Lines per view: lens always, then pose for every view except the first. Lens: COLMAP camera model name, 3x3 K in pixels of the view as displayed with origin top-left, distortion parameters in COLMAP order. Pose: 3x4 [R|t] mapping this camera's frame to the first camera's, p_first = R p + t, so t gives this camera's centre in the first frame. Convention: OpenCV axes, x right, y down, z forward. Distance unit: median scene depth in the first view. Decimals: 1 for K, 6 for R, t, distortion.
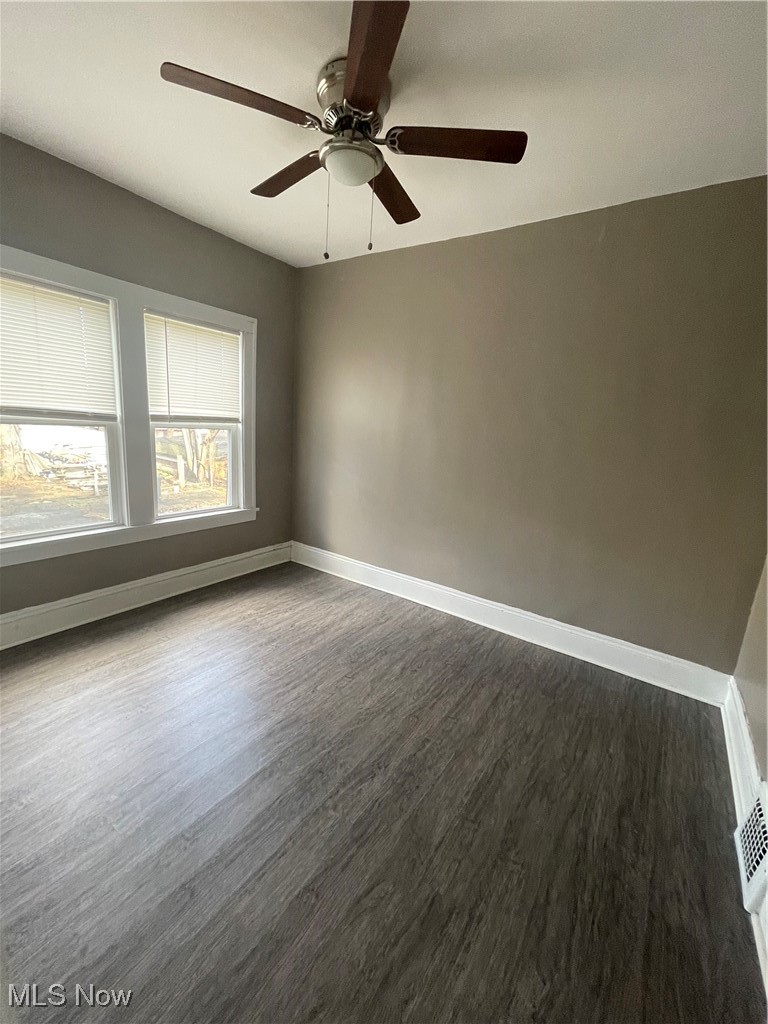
lens RADIAL K [[414.5, 0, 380.1], [0, 414.5, 509.3], [0, 0, 1]] dist [-0.001948, 0.003162]
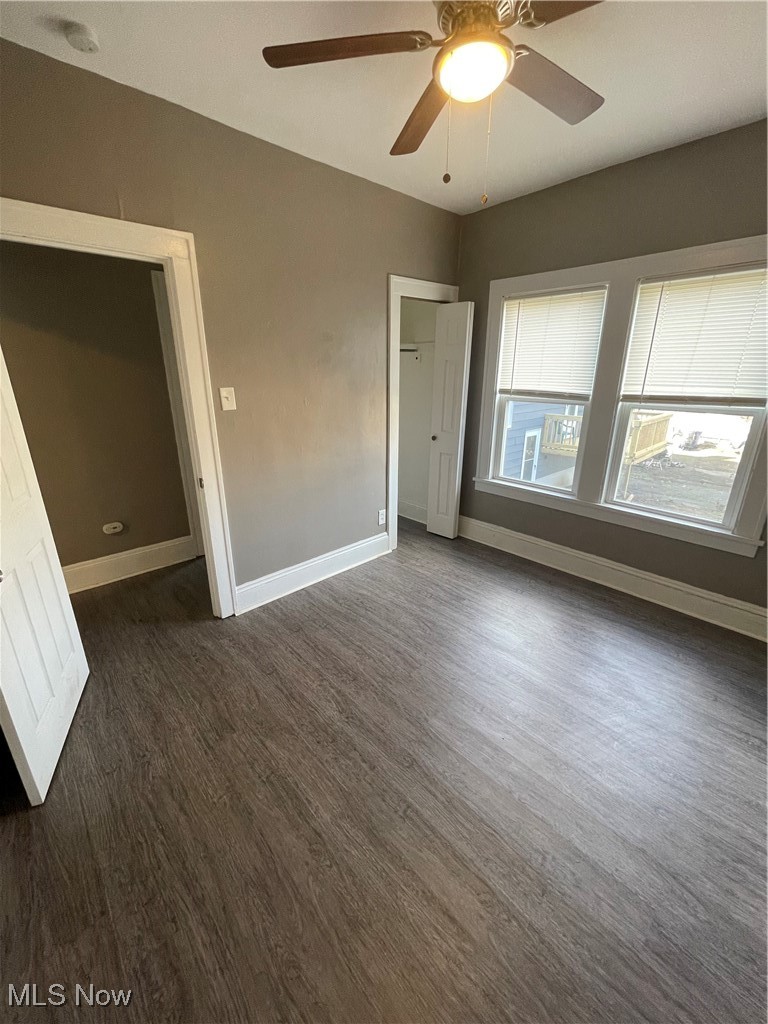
lens RADIAL K [[414.5, 0, 380.1], [0, 414.5, 509.3], [0, 0, 1]] dist [-0.001948, 0.003162]
pose [[-0.214926, 0.247326, -0.944795, 0.777298], [-0.222634, 0.929523, 0.293974, -0.198377], [0.950916, 0.273526, -0.144716, 0.971600]]
